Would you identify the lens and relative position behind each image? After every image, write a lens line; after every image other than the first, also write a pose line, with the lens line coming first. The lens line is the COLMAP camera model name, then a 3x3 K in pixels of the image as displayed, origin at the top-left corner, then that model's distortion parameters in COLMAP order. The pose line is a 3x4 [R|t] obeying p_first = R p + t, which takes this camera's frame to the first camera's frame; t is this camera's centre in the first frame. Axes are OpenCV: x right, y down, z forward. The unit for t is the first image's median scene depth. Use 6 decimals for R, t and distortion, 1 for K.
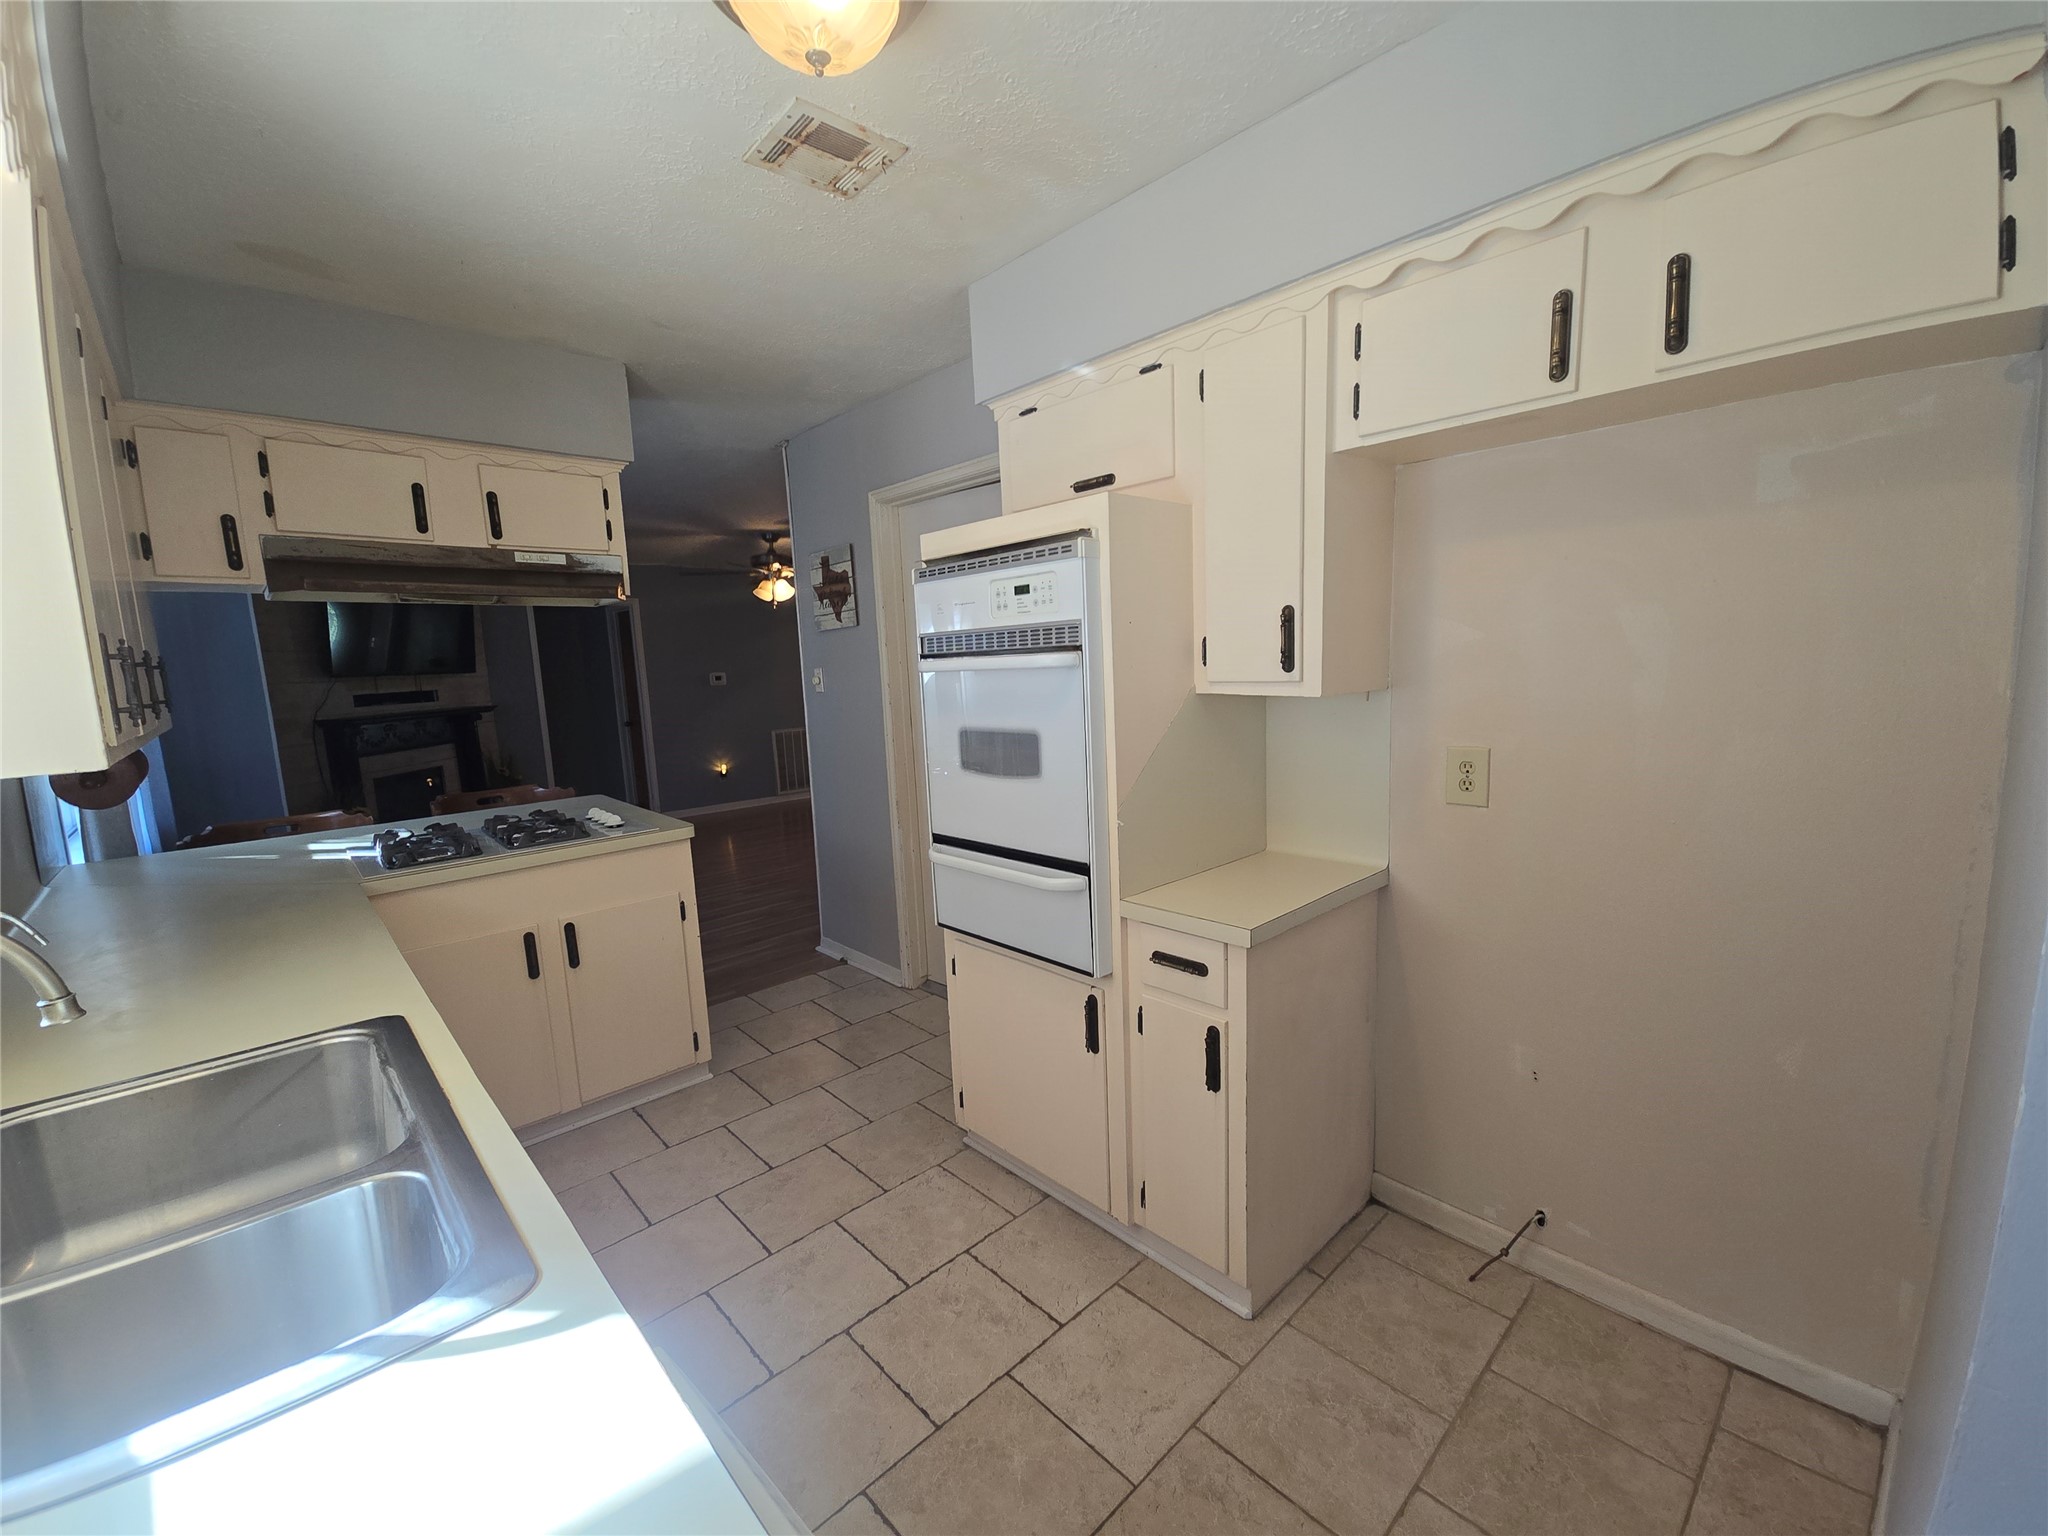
lens RADIAL K [[837.0, 0, 1033.7], [0, 837.0, 768.9], [0, 0, 1]] dist [0.001429, -0.000212]
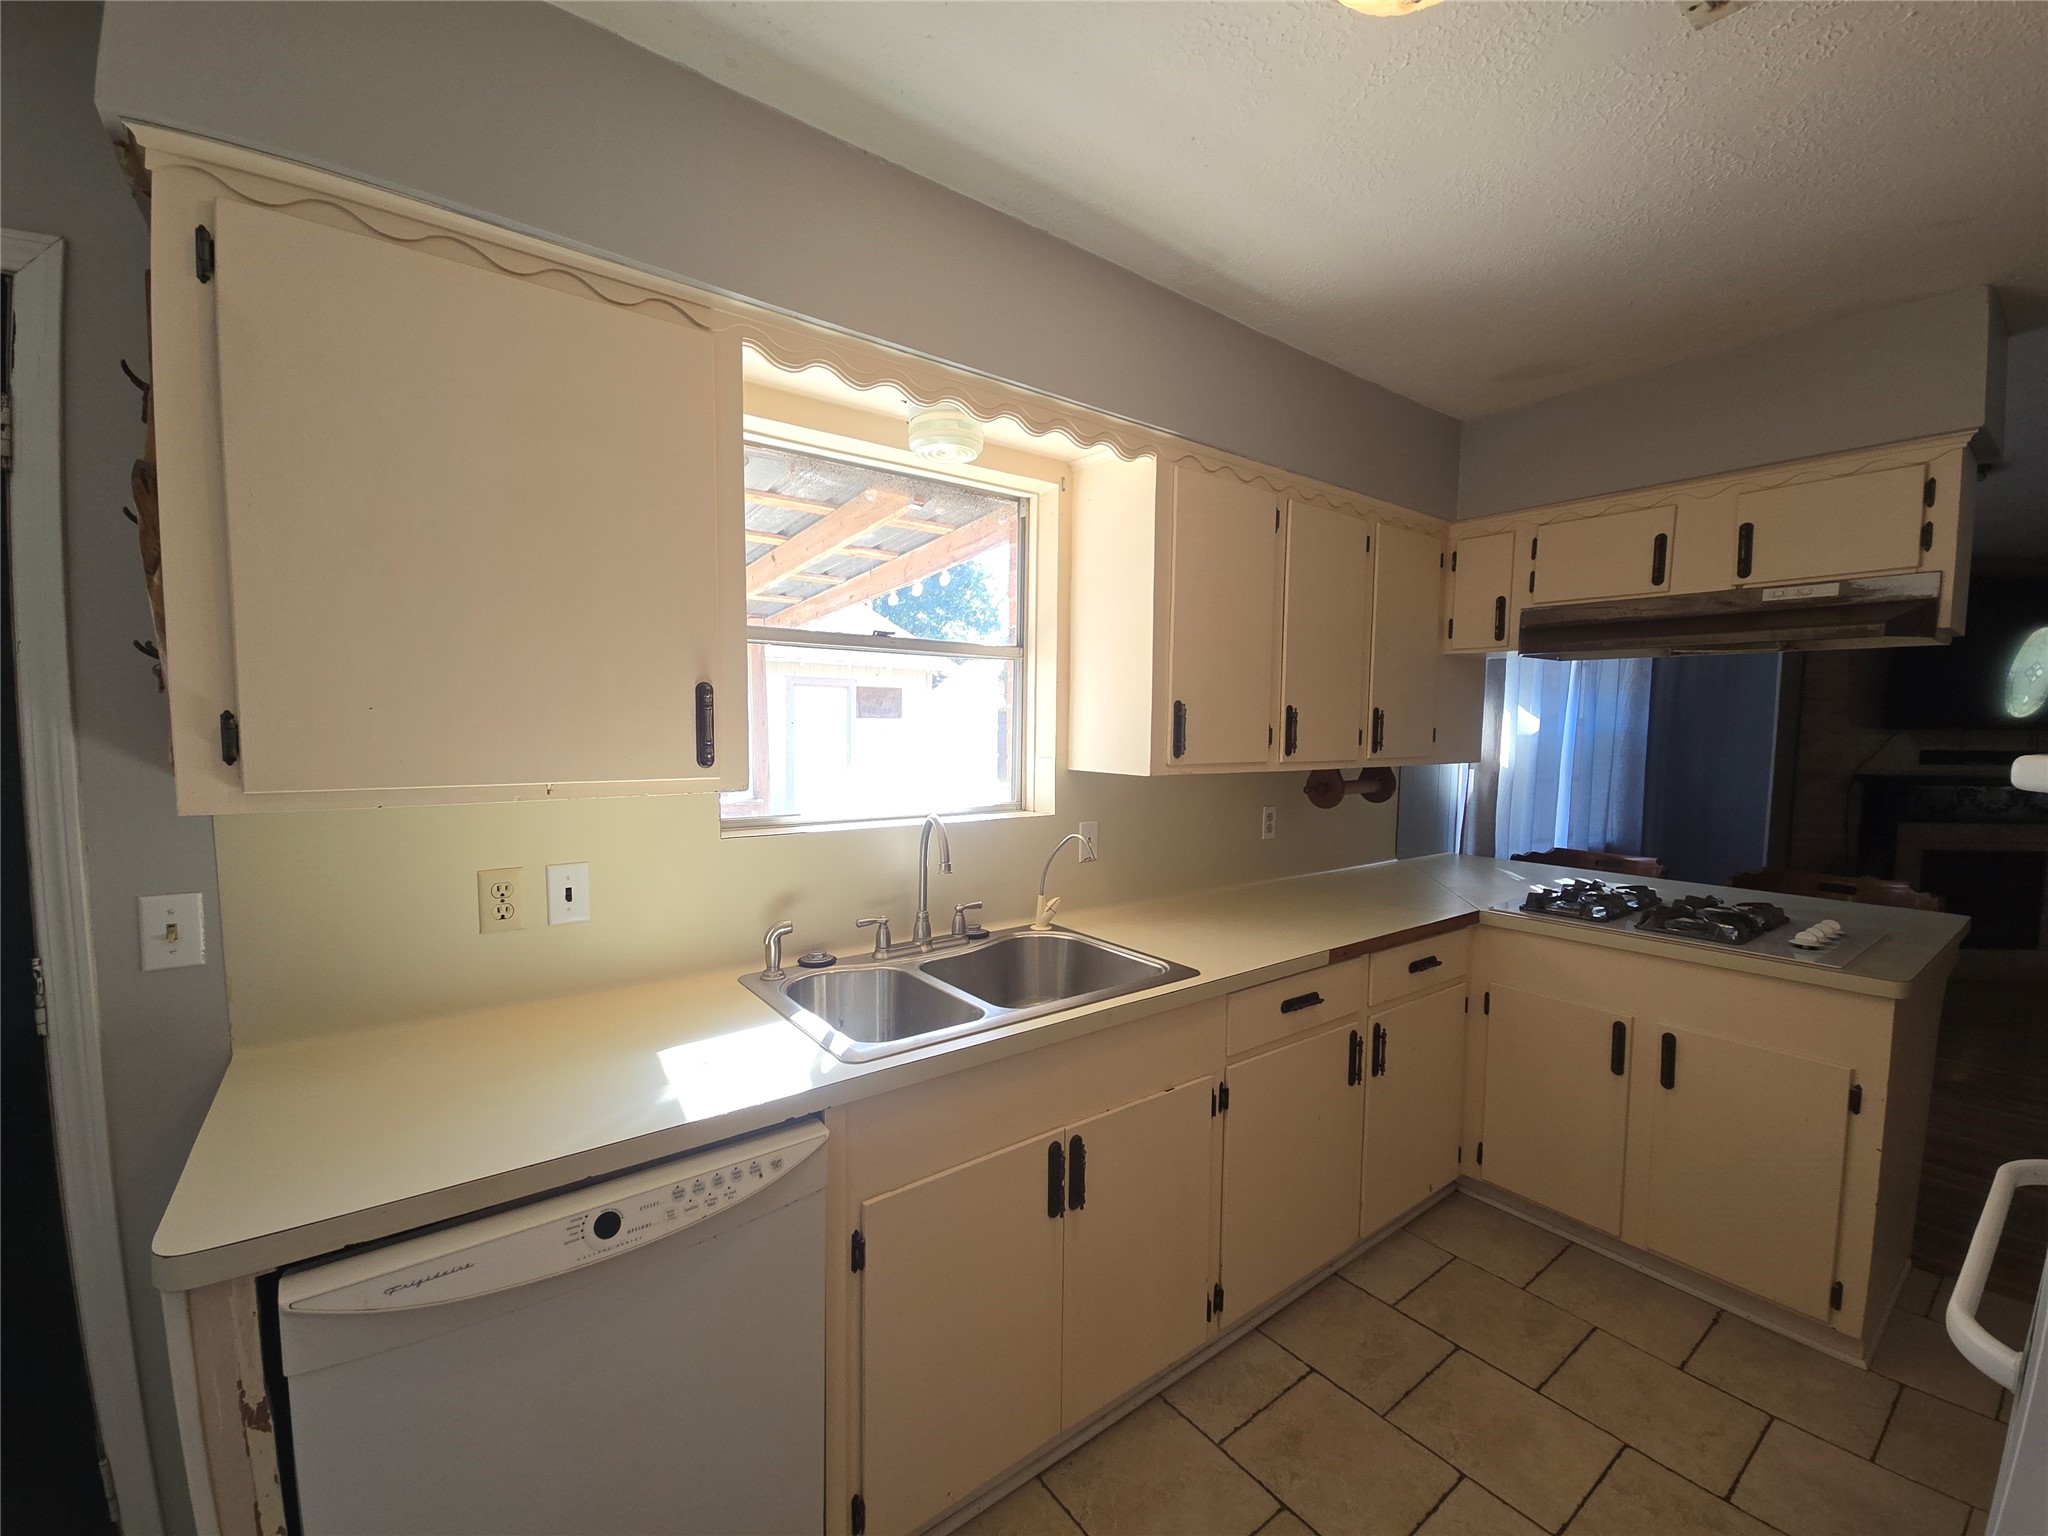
lens RADIAL K [[837.0, 0, 1027.4], [0, 837.0, 777.1], [0, 0, 1]] dist [0.001429, -0.000212]
pose [[-0.108377, 0.098930, -0.989175, 0.296873], [-0.135887, 0.984222, 0.113323, -0.070863], [0.984779, 0.146697, -0.093224, 0.384476]]
